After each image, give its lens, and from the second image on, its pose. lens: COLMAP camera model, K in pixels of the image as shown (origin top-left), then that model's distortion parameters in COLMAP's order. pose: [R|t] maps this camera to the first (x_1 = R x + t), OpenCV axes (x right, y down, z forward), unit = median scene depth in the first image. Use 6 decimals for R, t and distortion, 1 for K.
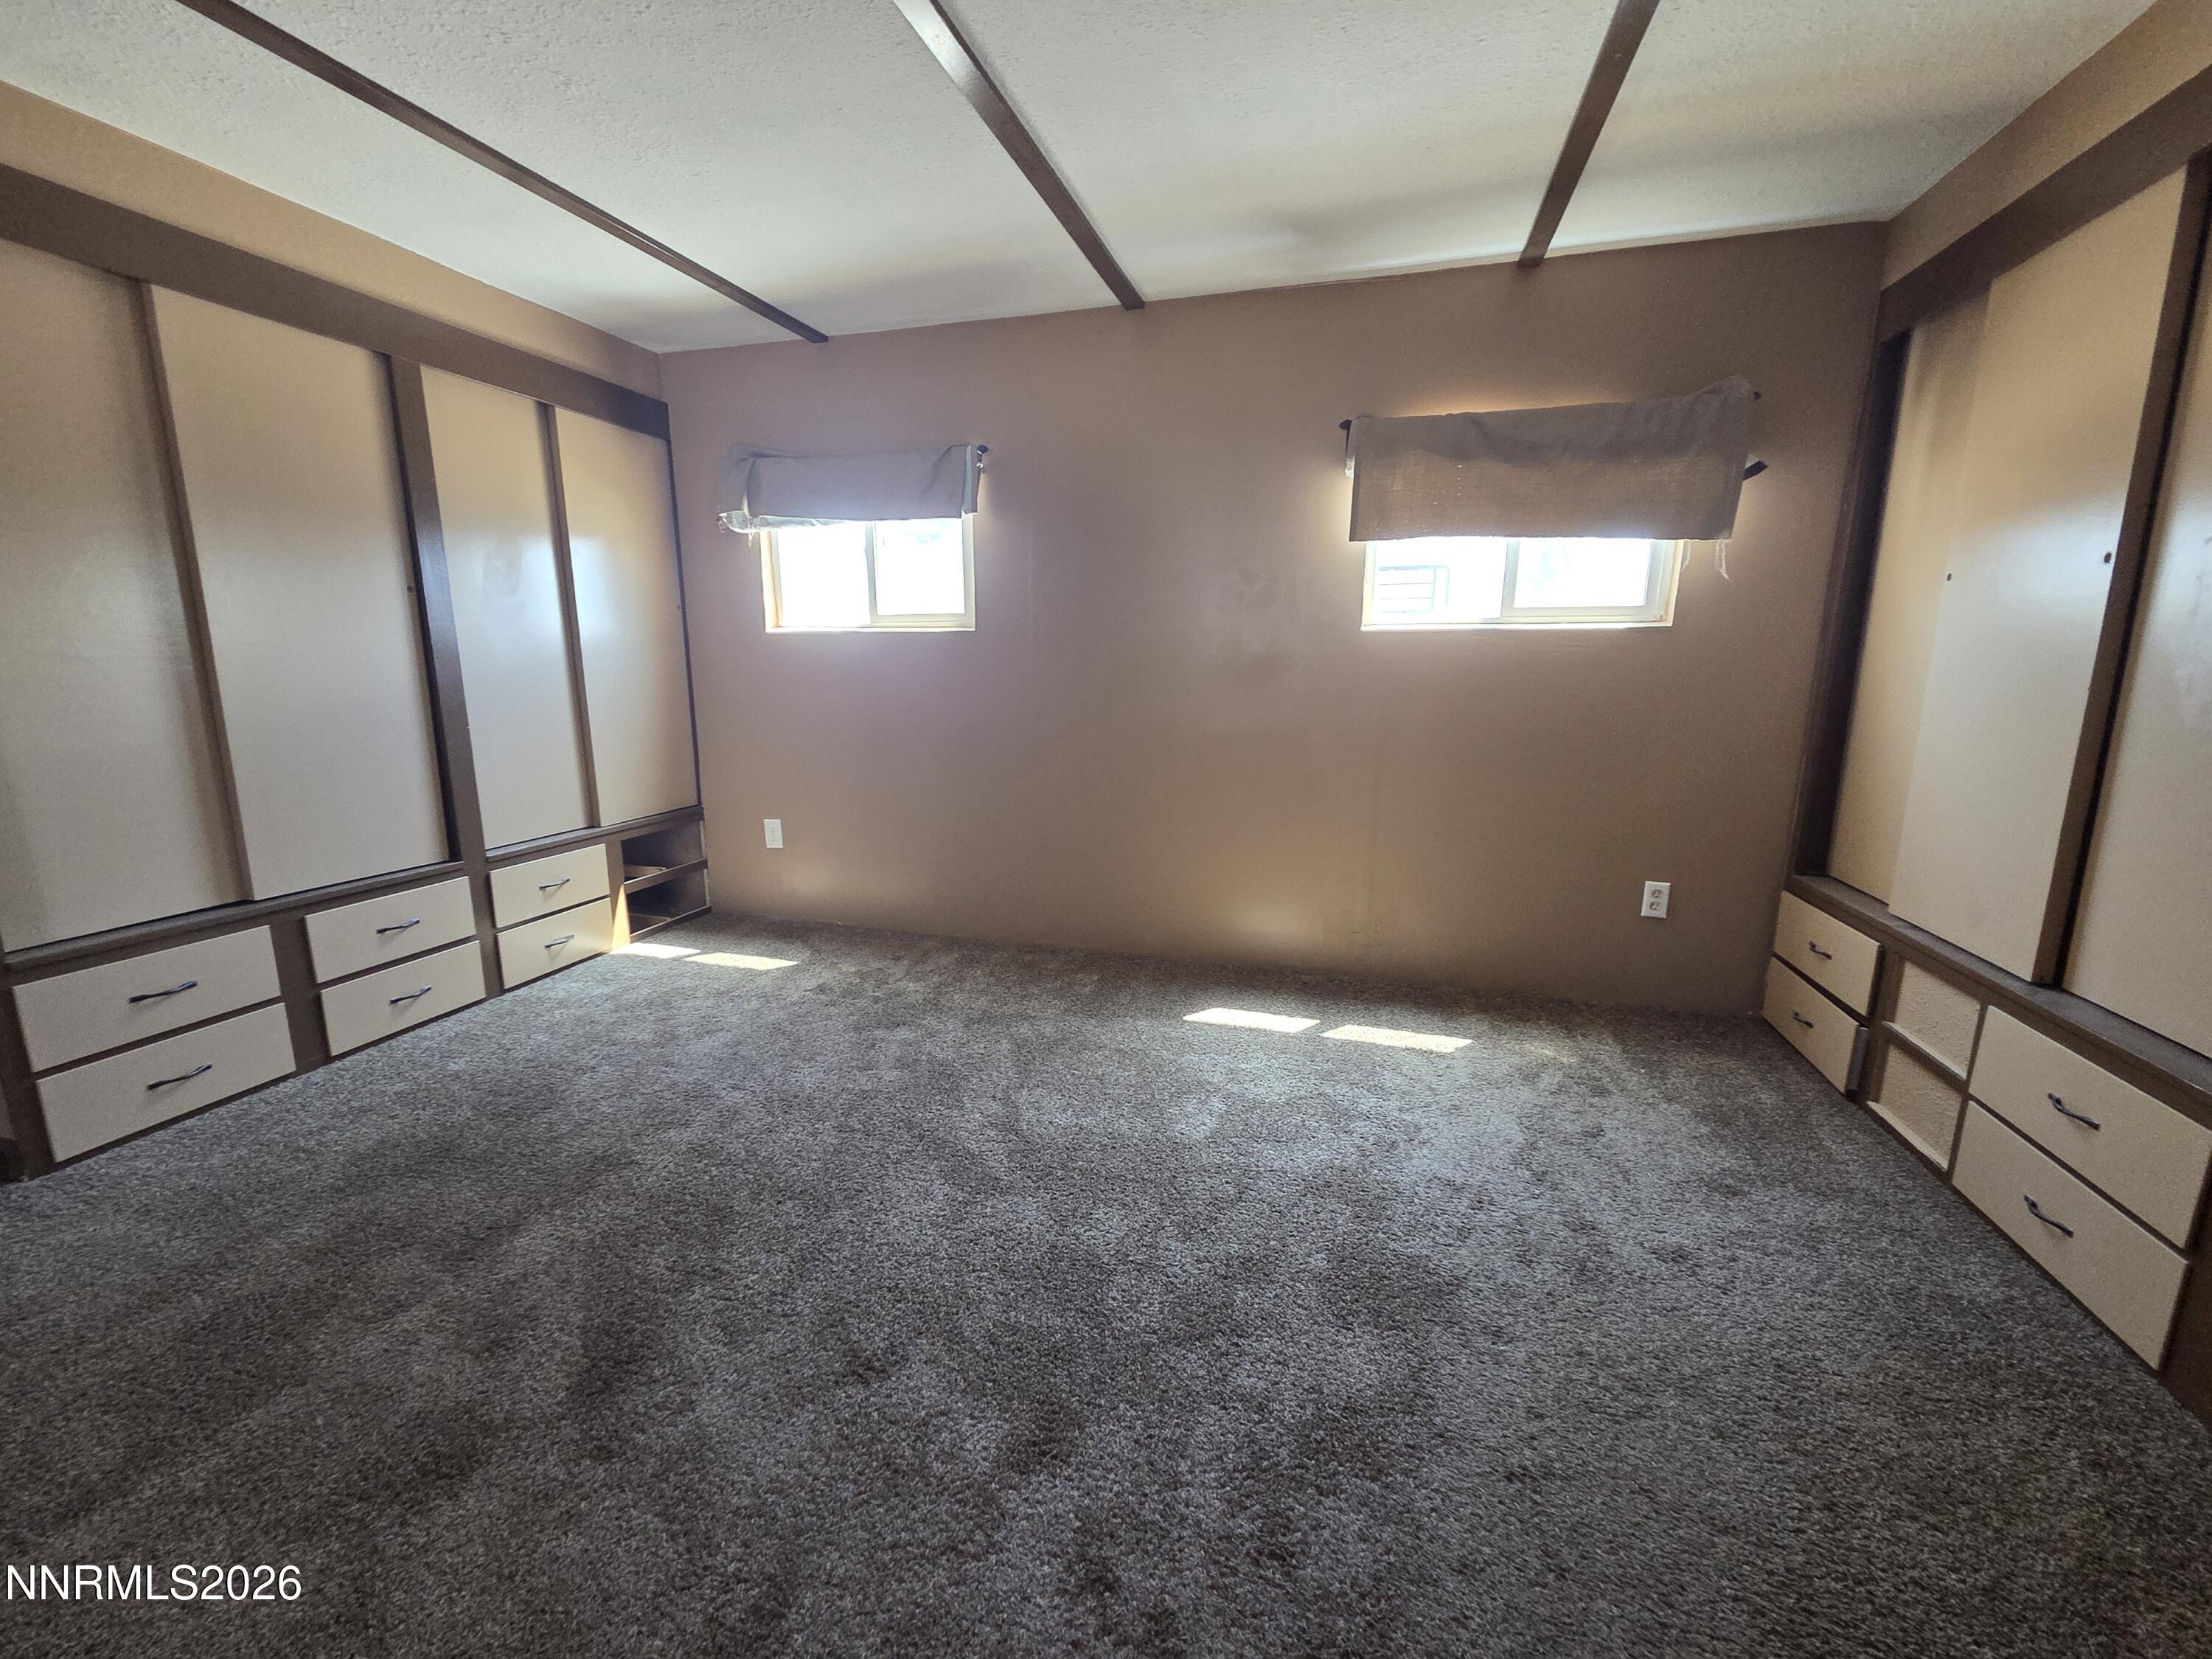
lens RADIAL K [[910.0, 0, 1081.6], [0, 910.0, 833.7], [0, 0, 1]] dist [0.000064, -0.000218]
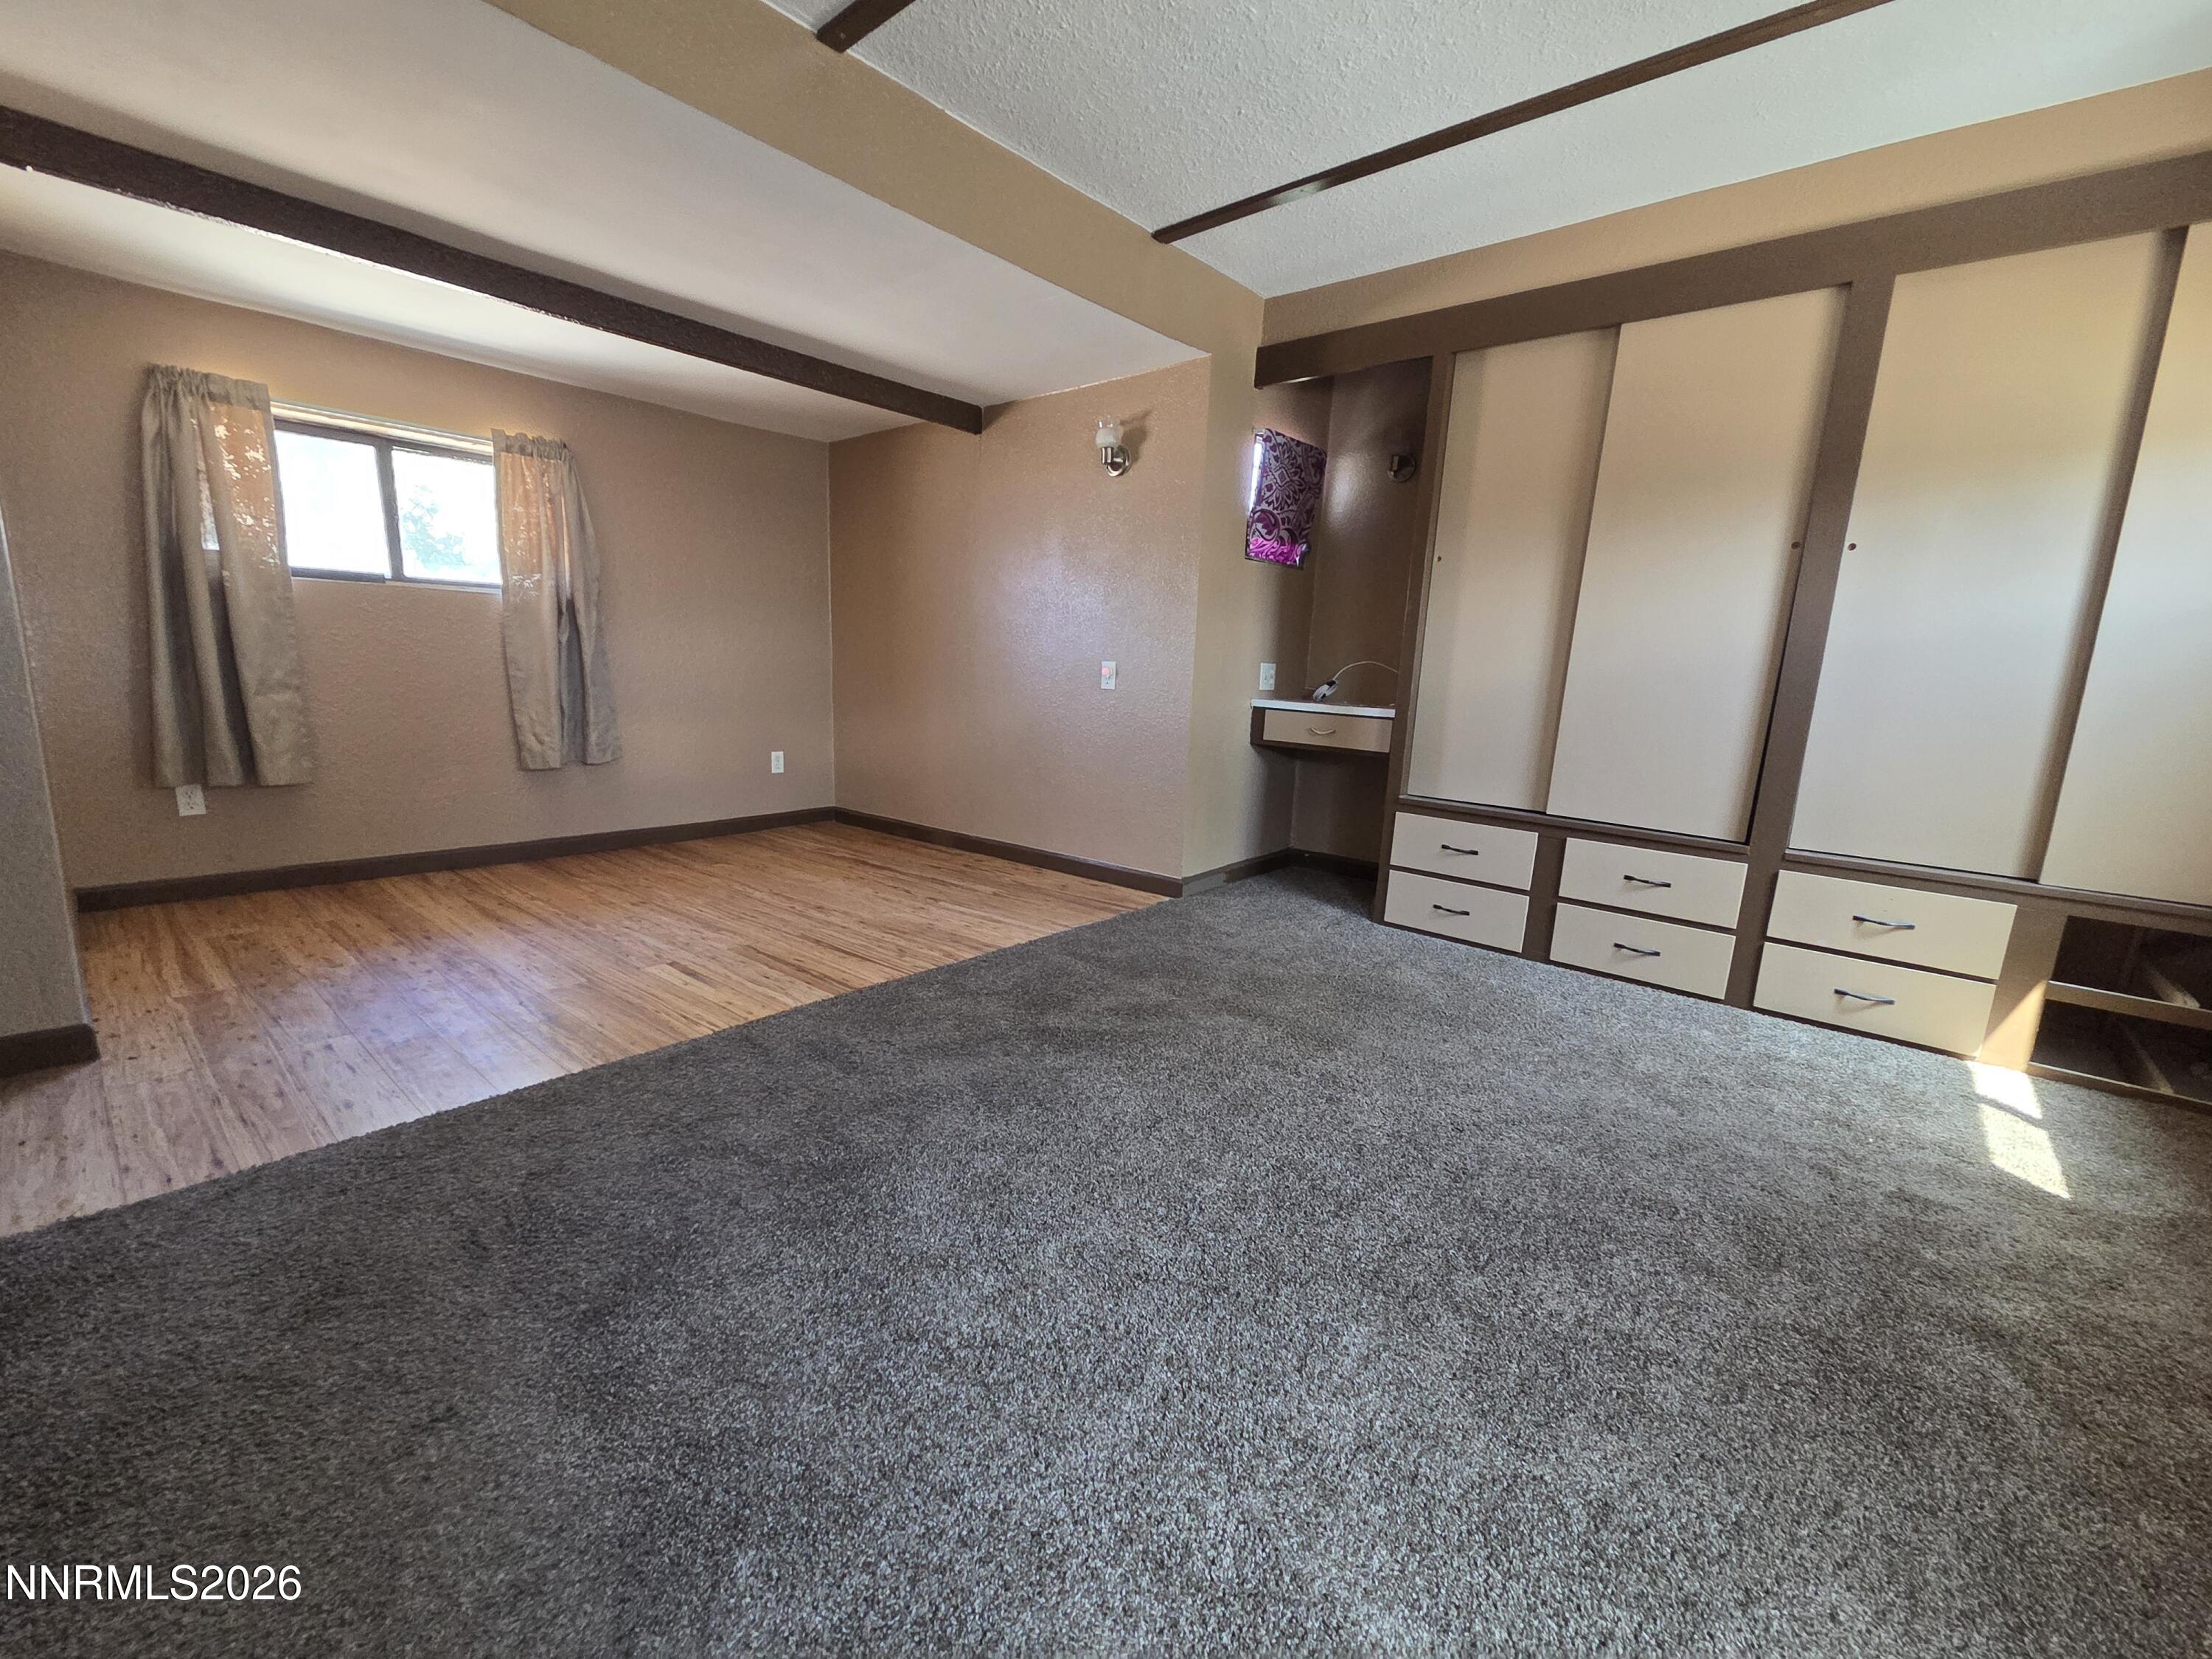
lens RADIAL K [[910.0, 0, 1081.6], [0, 910.0, 833.7], [0, 0, 1]] dist [0.000064, -0.000218]
pose [[-0.402196, 0.162239, -0.901064, 0.437240], [-0.219576, 0.938359, 0.266963, -0.085923], [0.888833, 0.305223, -0.341780, 0.784662]]
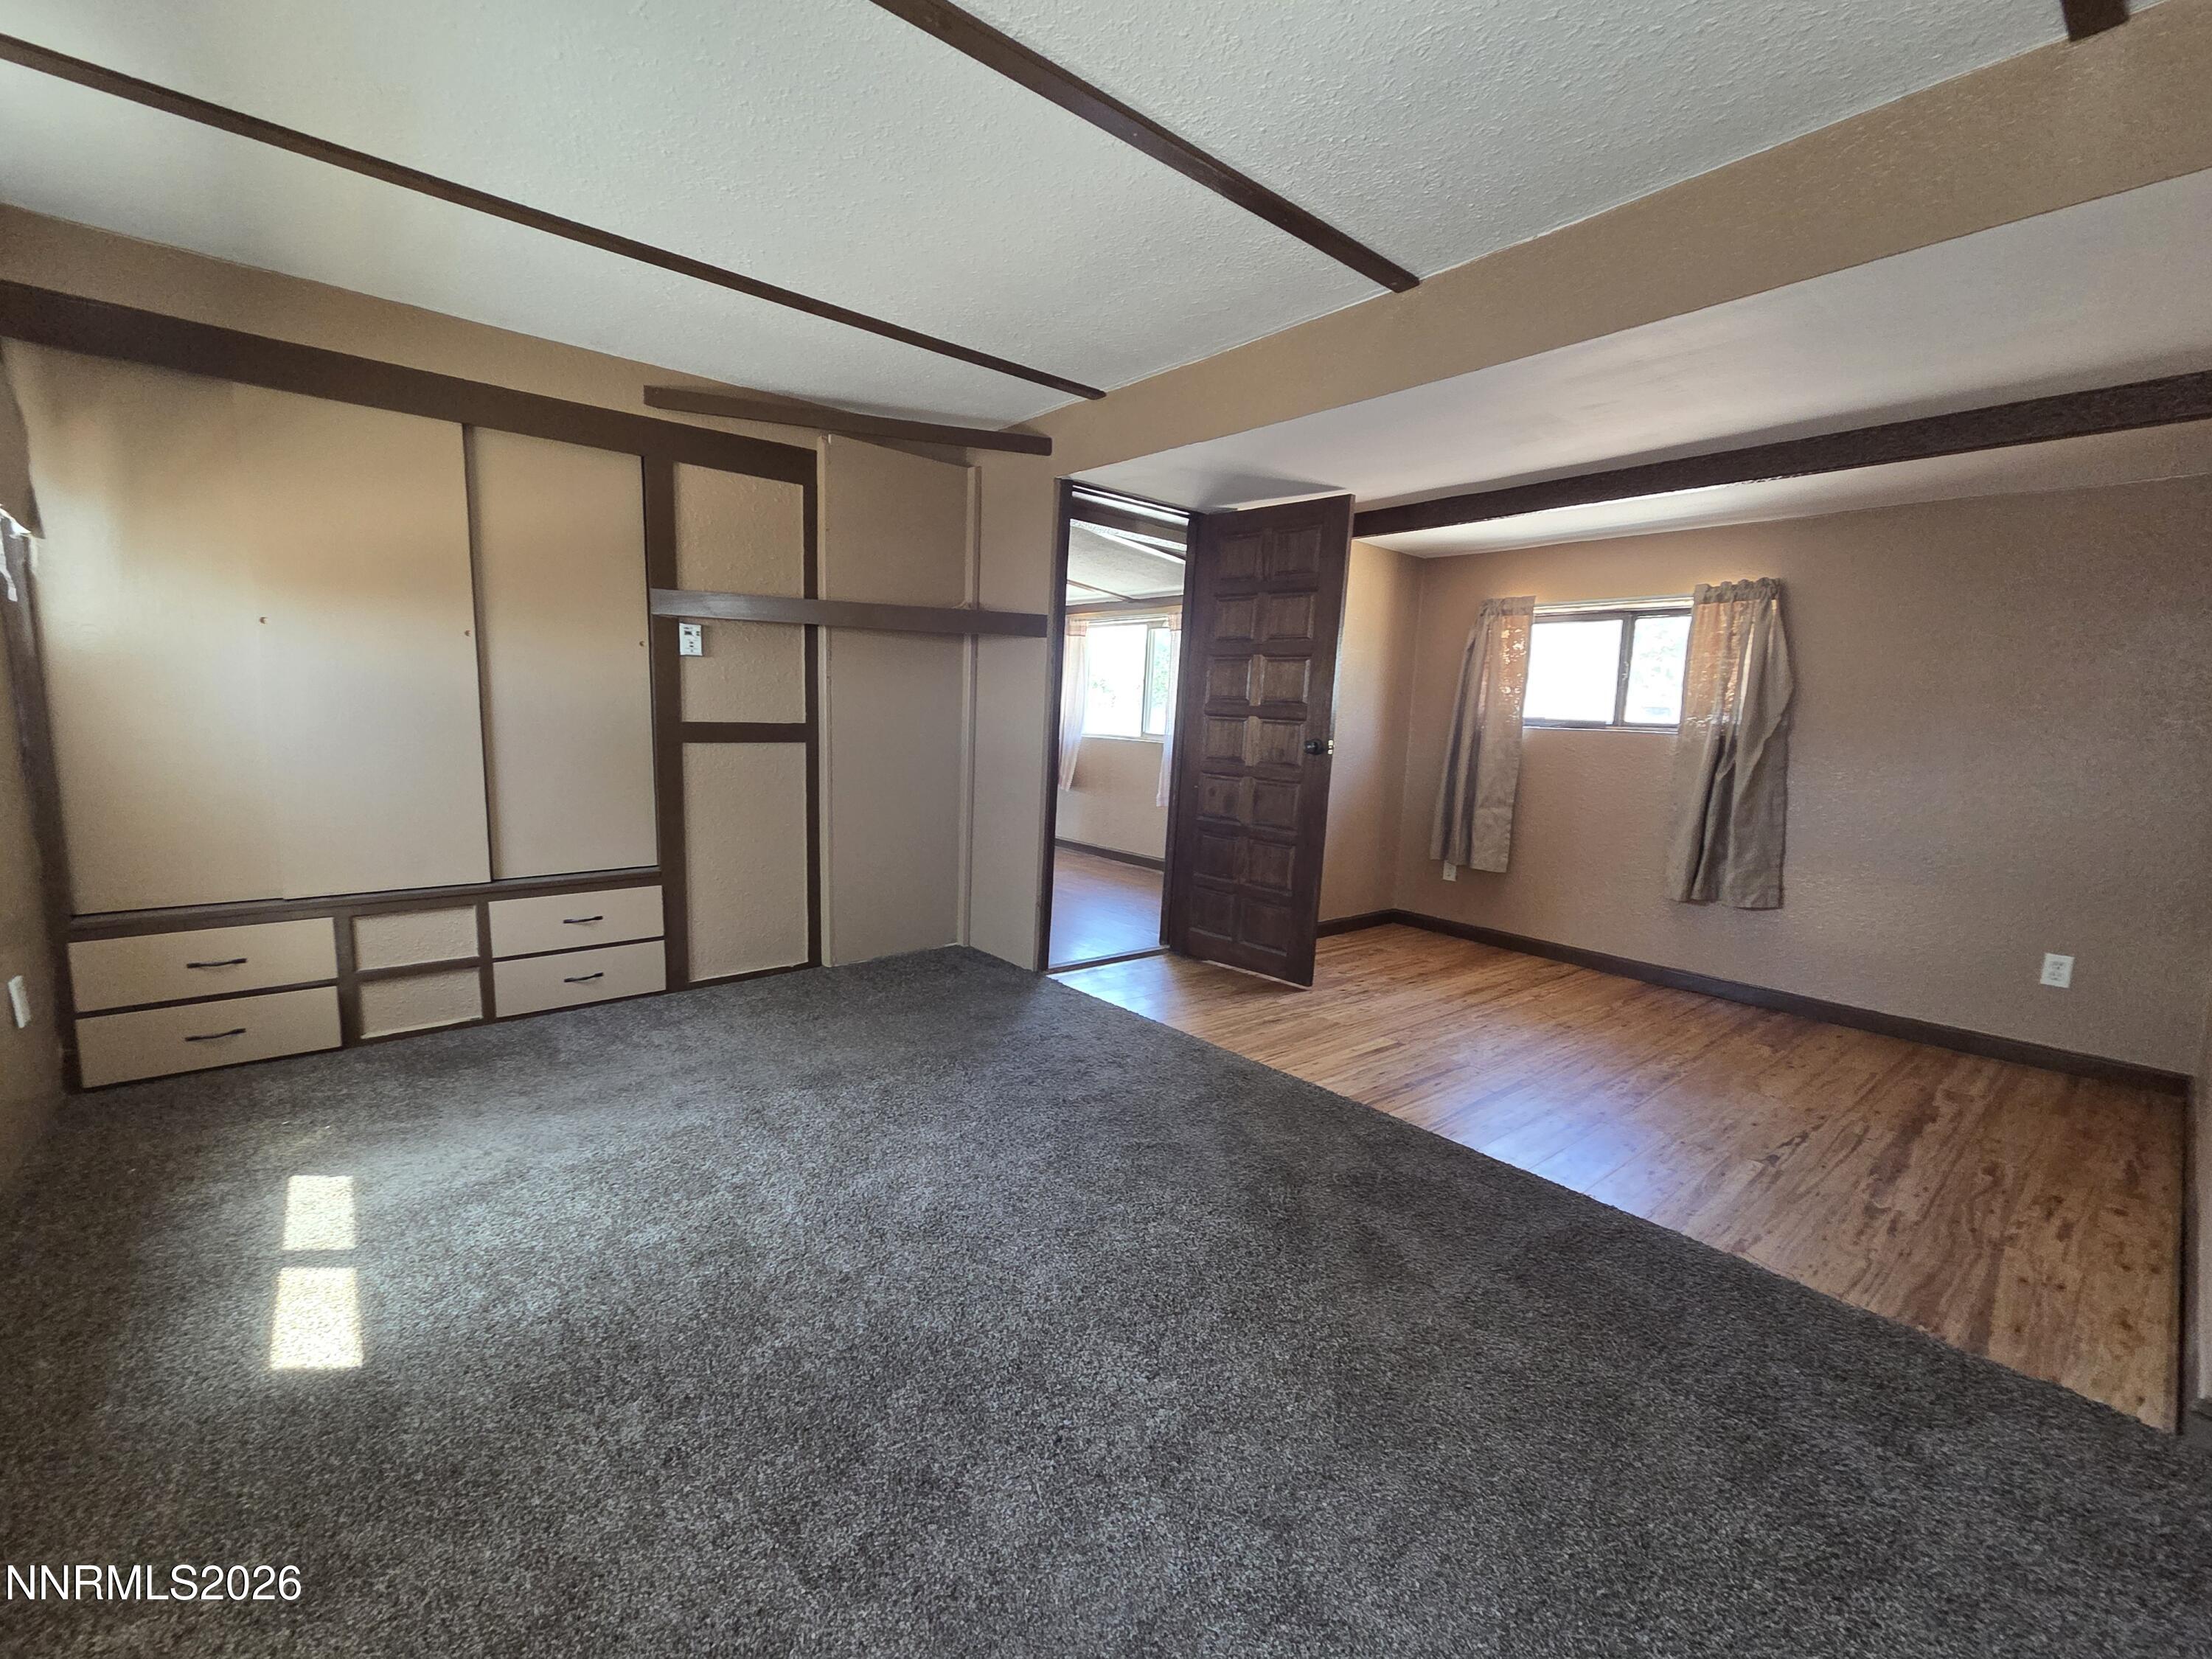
lens RADIAL K [[910.0, 0, 1081.6], [0, 910.0, 833.7], [0, 0, 1]] dist [0.000064, -0.000218]
pose [[-0.835413, -0.095128, 0.541328, -0.525668], [0.080494, 0.953112, 0.291716, -0.220951], [-0.543697, 0.287277, -0.788585, 1.158101]]
